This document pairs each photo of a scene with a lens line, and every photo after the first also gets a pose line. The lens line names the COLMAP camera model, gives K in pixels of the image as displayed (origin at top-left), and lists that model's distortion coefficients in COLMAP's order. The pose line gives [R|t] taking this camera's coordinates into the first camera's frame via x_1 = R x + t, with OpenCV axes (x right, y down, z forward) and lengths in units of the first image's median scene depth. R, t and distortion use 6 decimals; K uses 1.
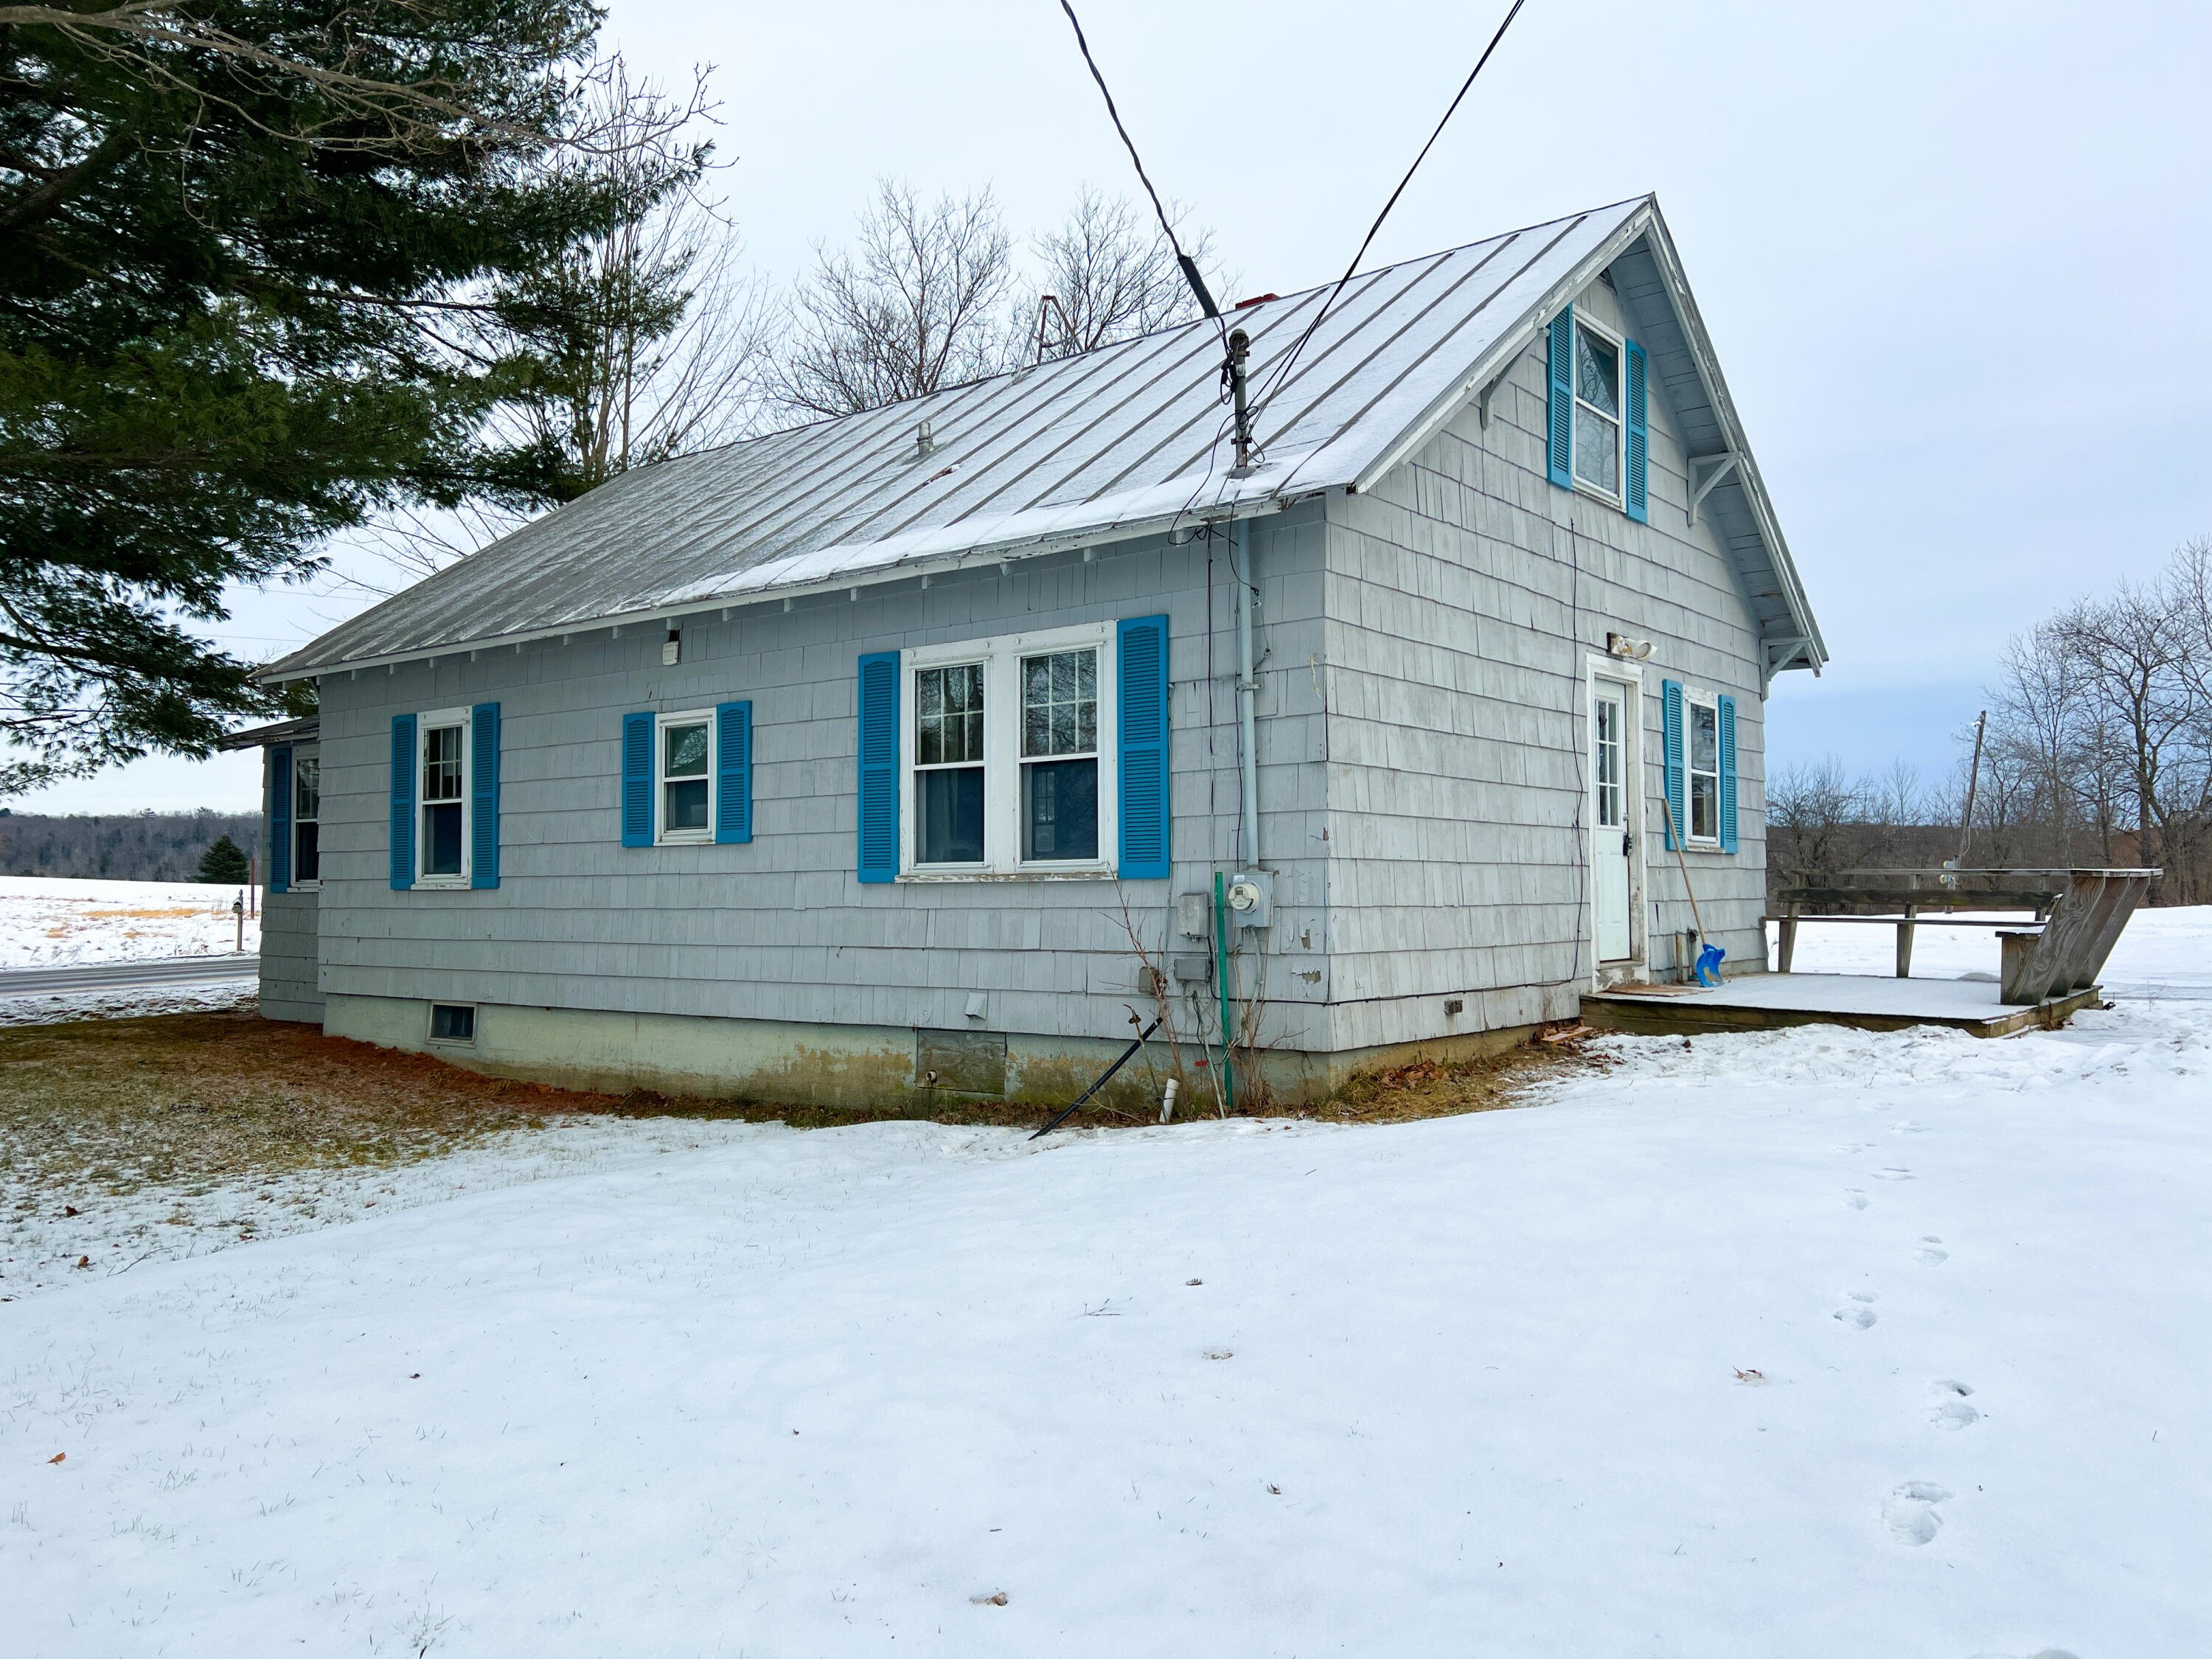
lens RADIAL K [[1641.2, 0, 1101.8], [0, 1641.2, 836.4], [0, 0, 1]] dist [0.053016, -0.059477]
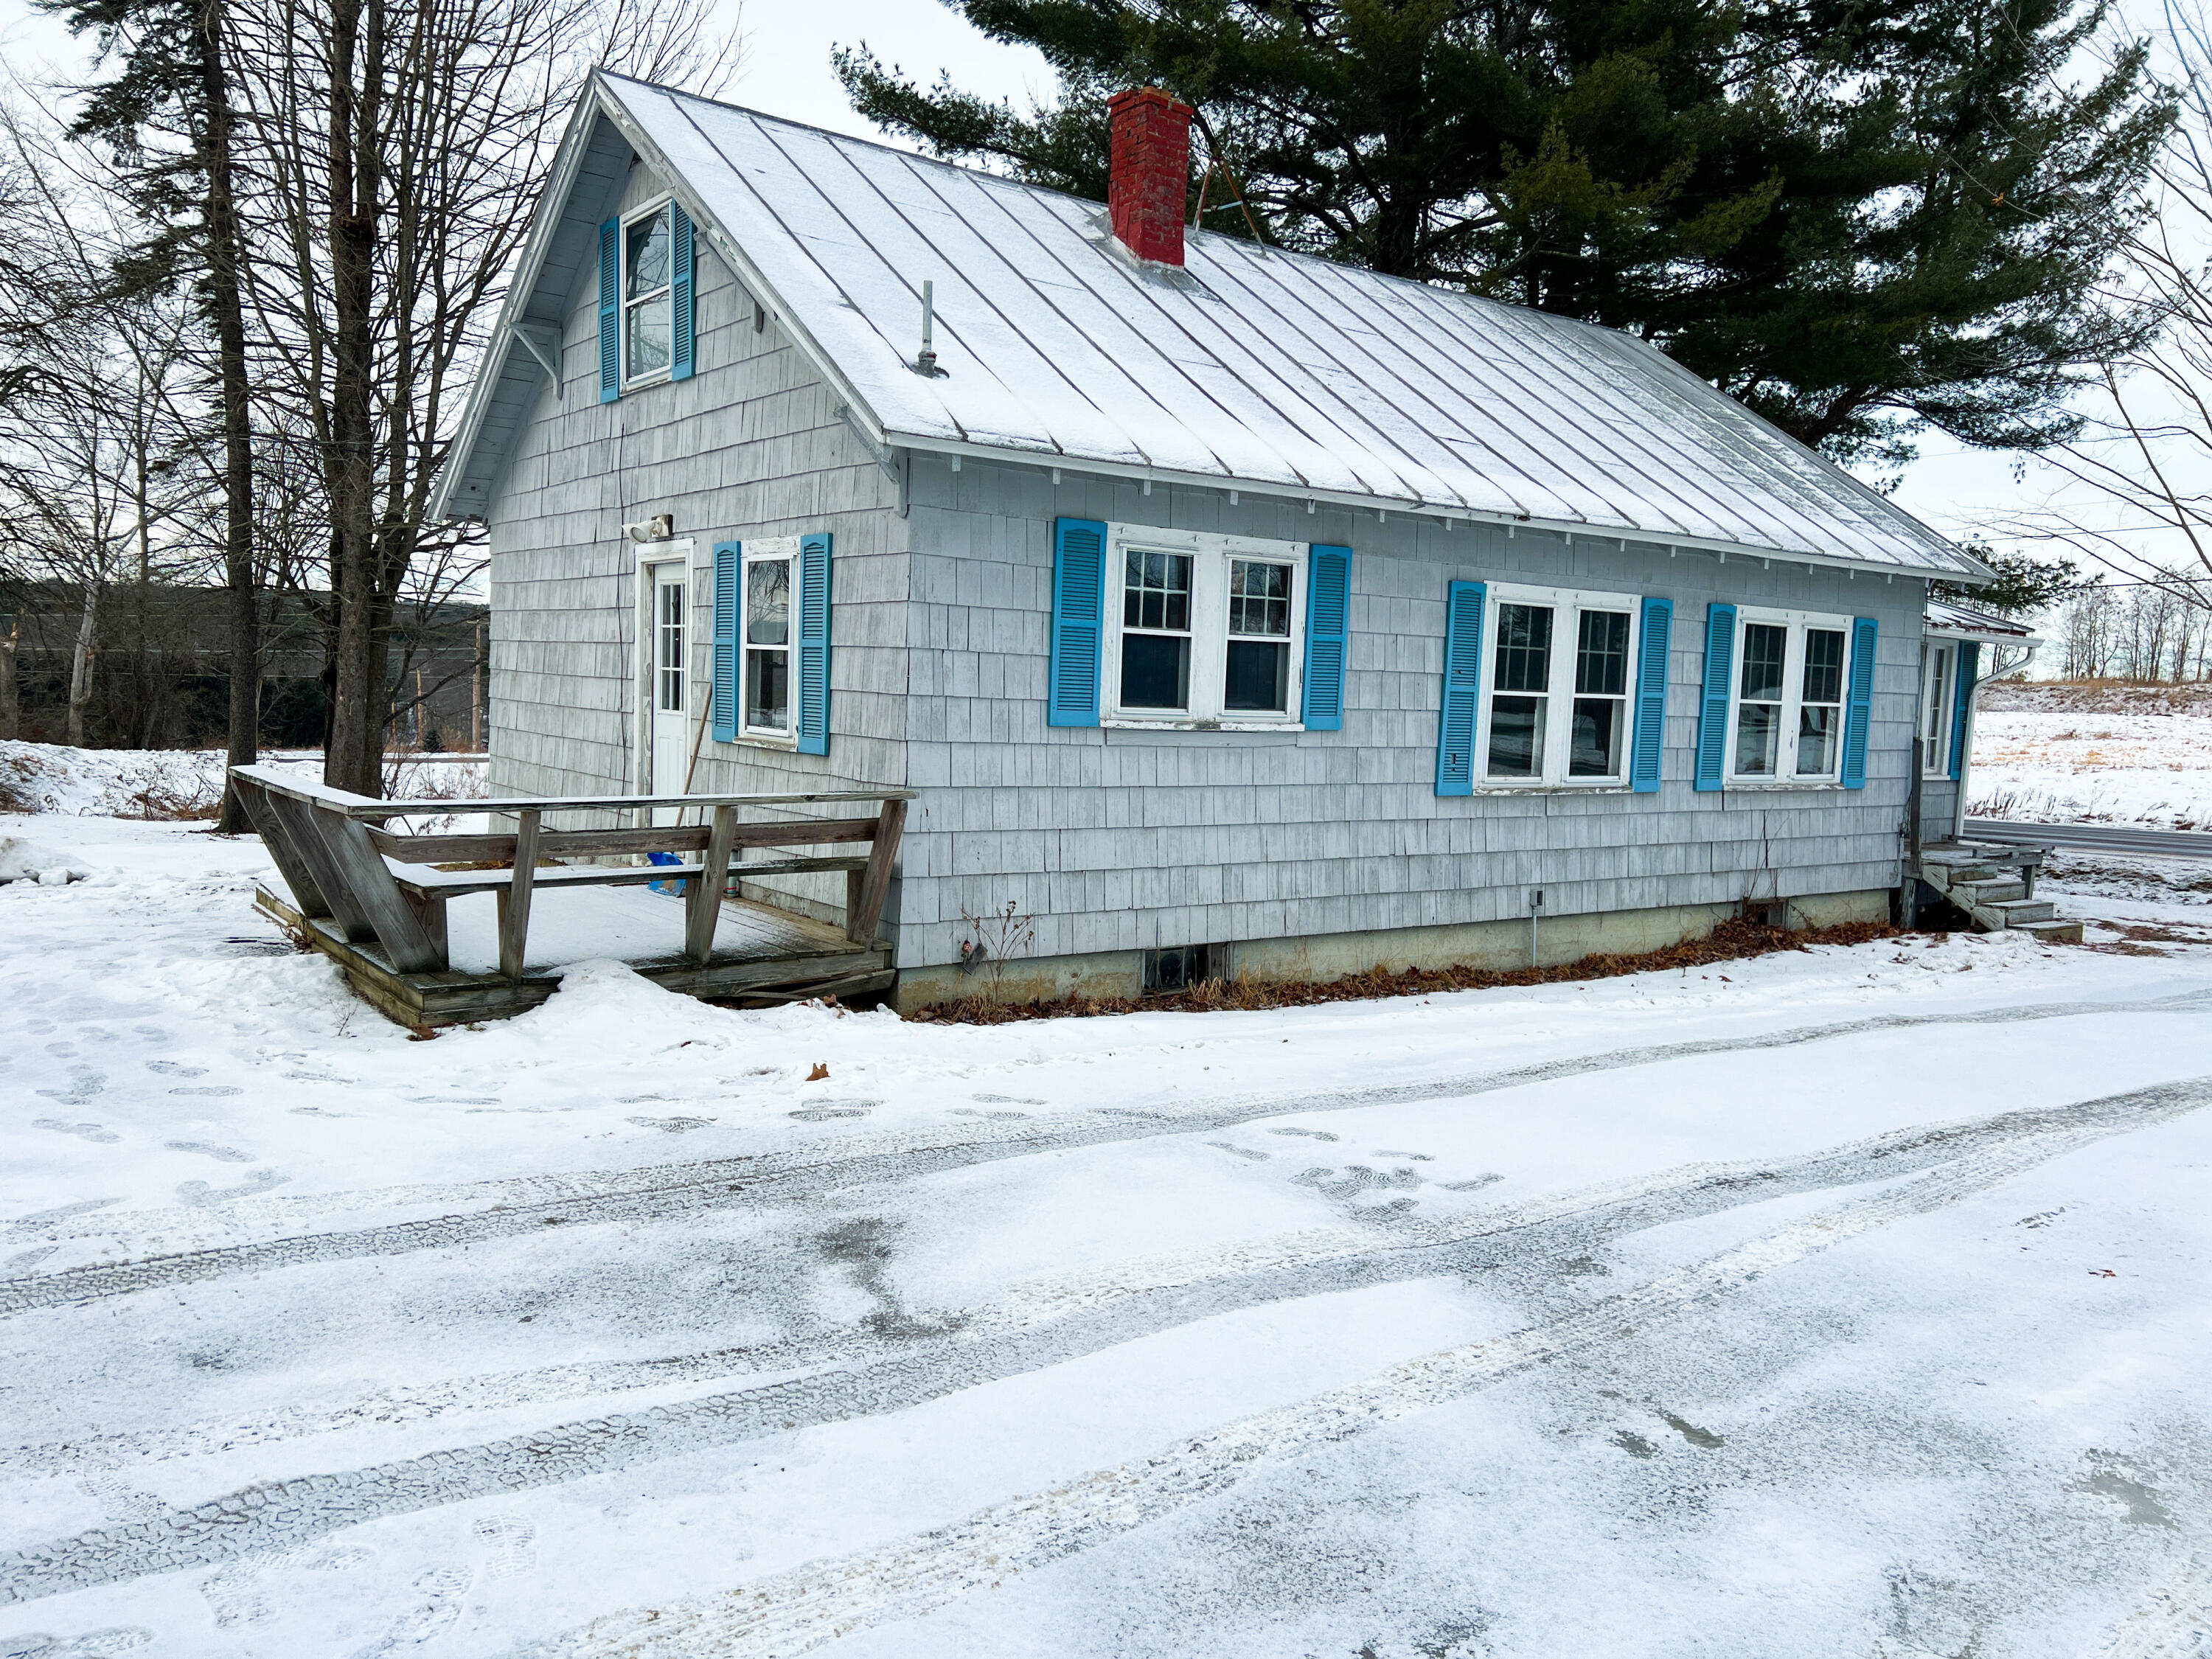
lens RADIAL K [[1641.2, 0, 1098.0], [0, 1641.2, 826.7], [0, 0, 1]] dist [0.053016, -0.059477]
pose [[-0.247126, 0.082117, -0.965497, 1.282376], [-0.000450, 0.996393, 0.084860, -0.022749], [0.968983, 0.021405, -0.246198, 1.586083]]
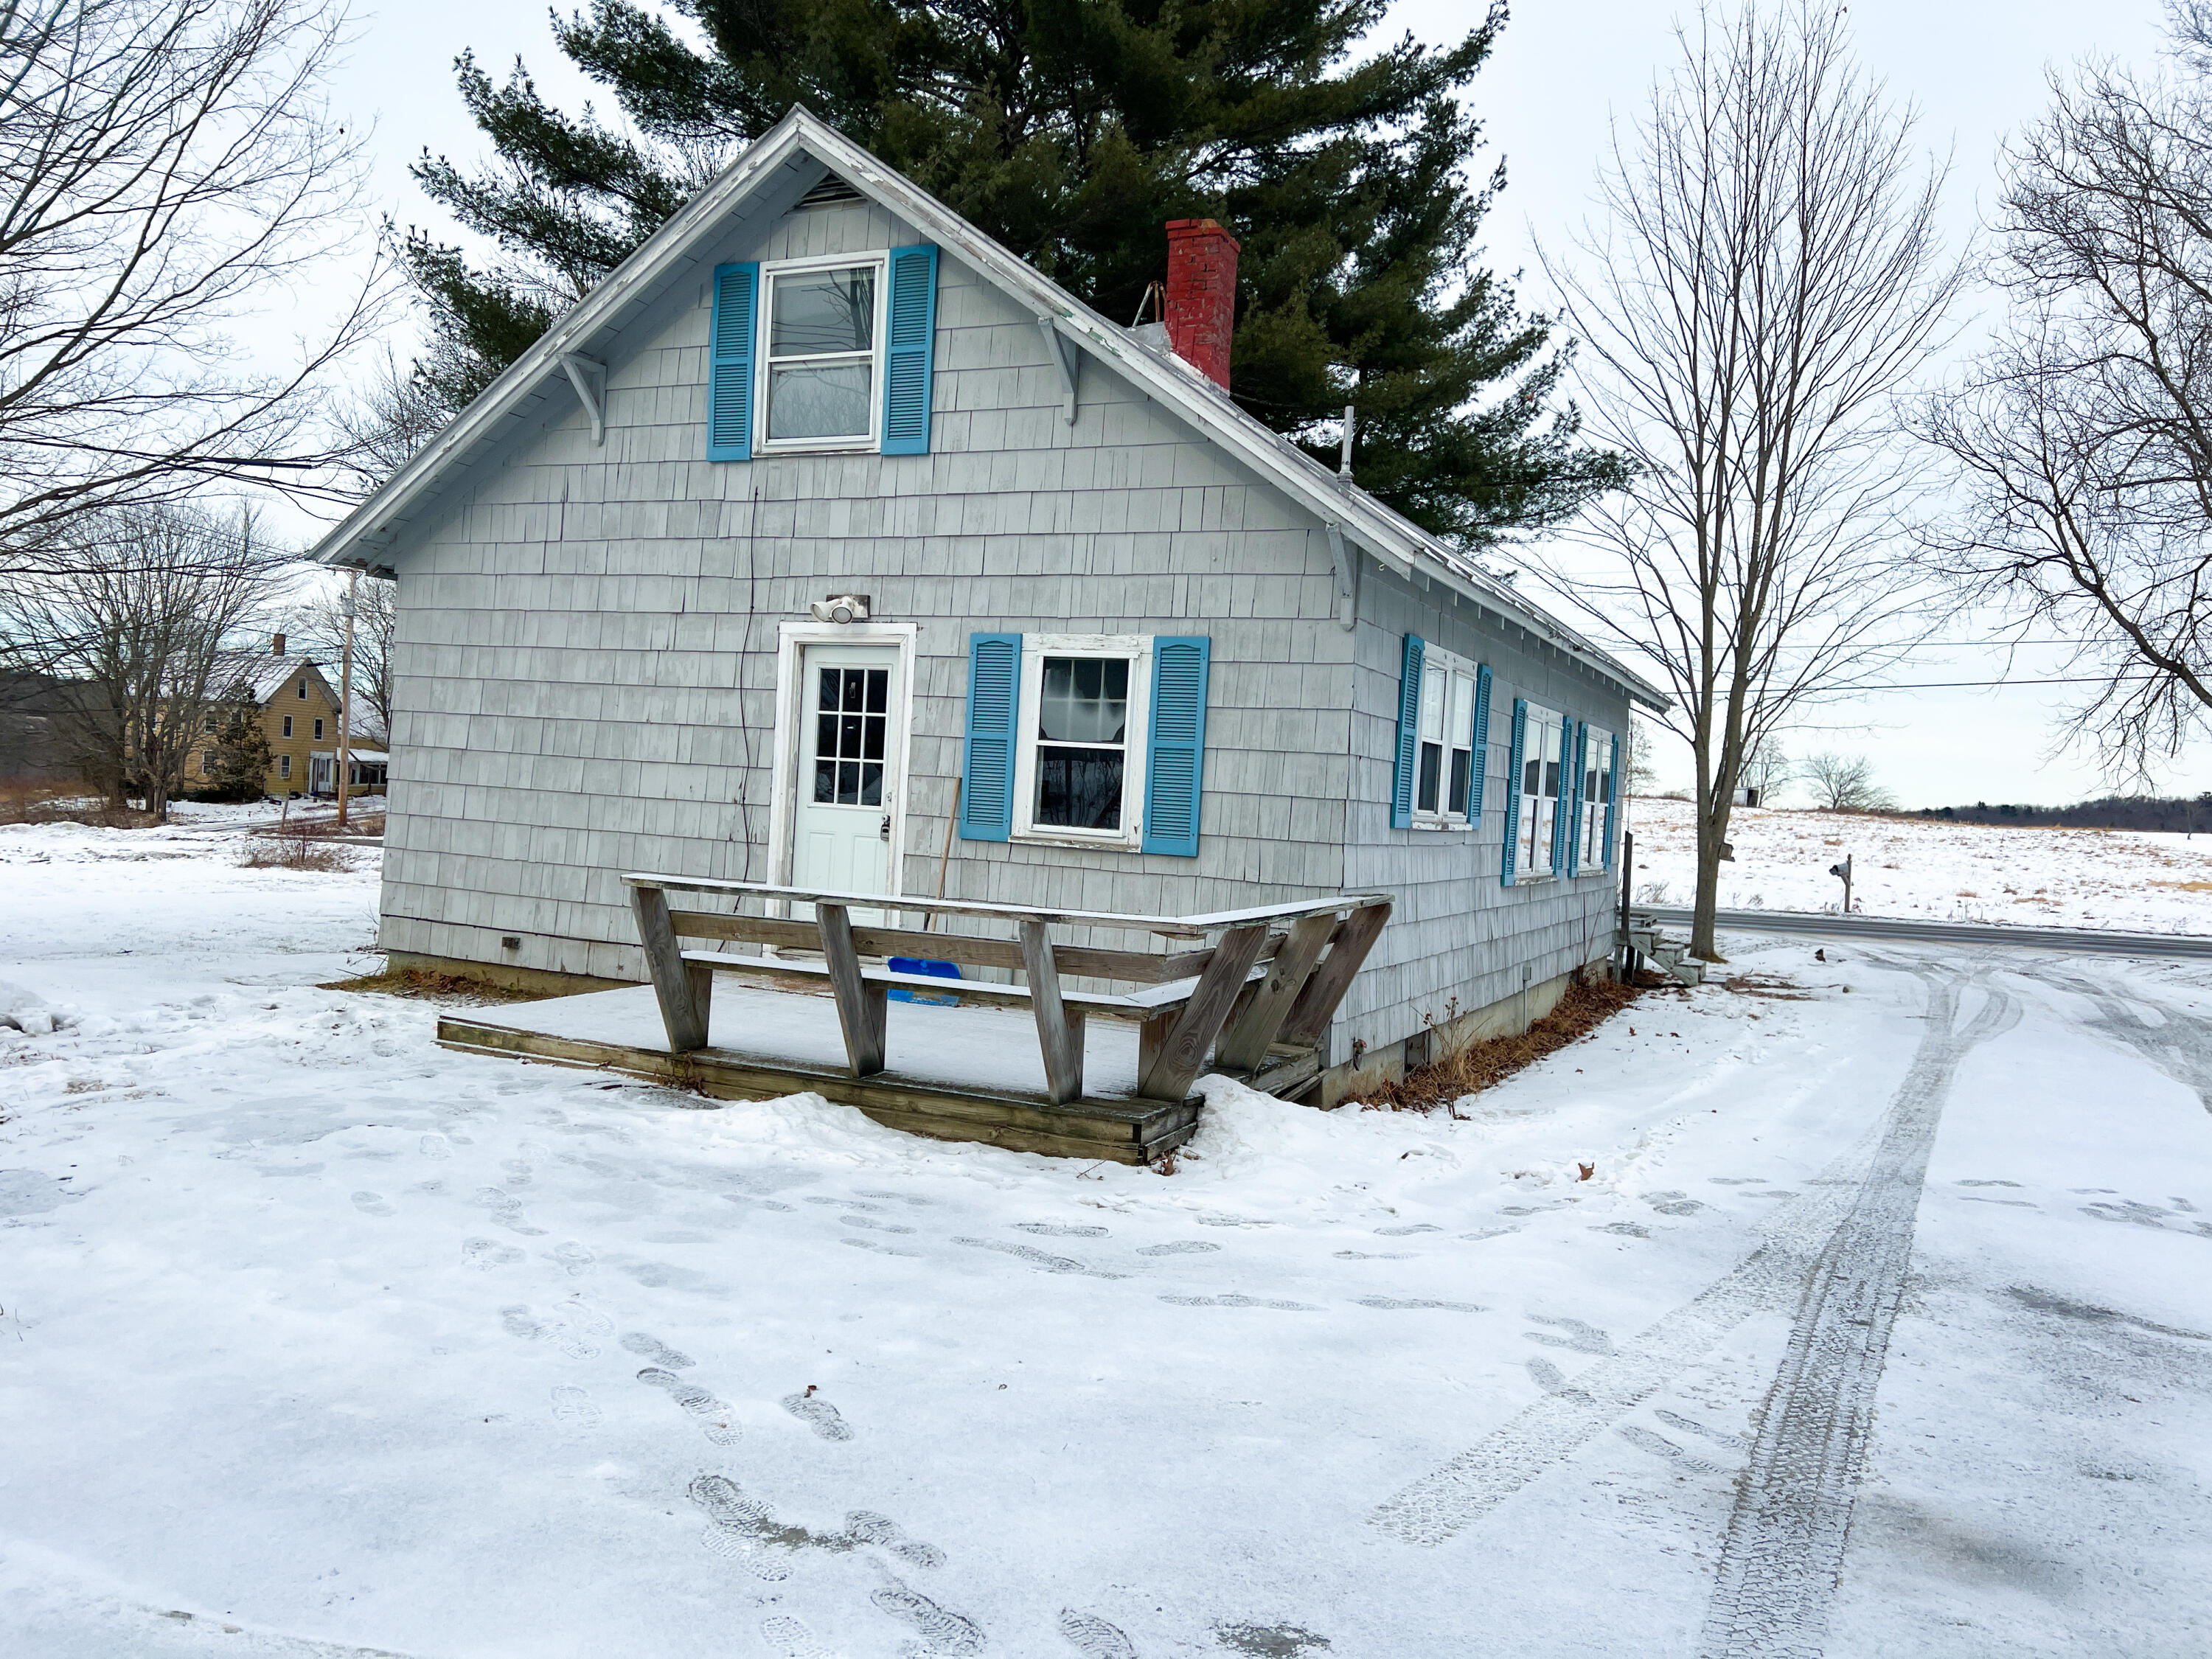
lens RADIAL K [[1641.2, 0, 1096.1], [0, 1641.2, 825.7], [0, 0, 1]] dist [0.053016, -0.059477]
pose [[0.239035, 0.041071, -0.970142, 1.300862], [-0.025745, 0.999022, 0.035950, -0.033277], [0.970670, 0.016383, 0.239858, 0.973848]]
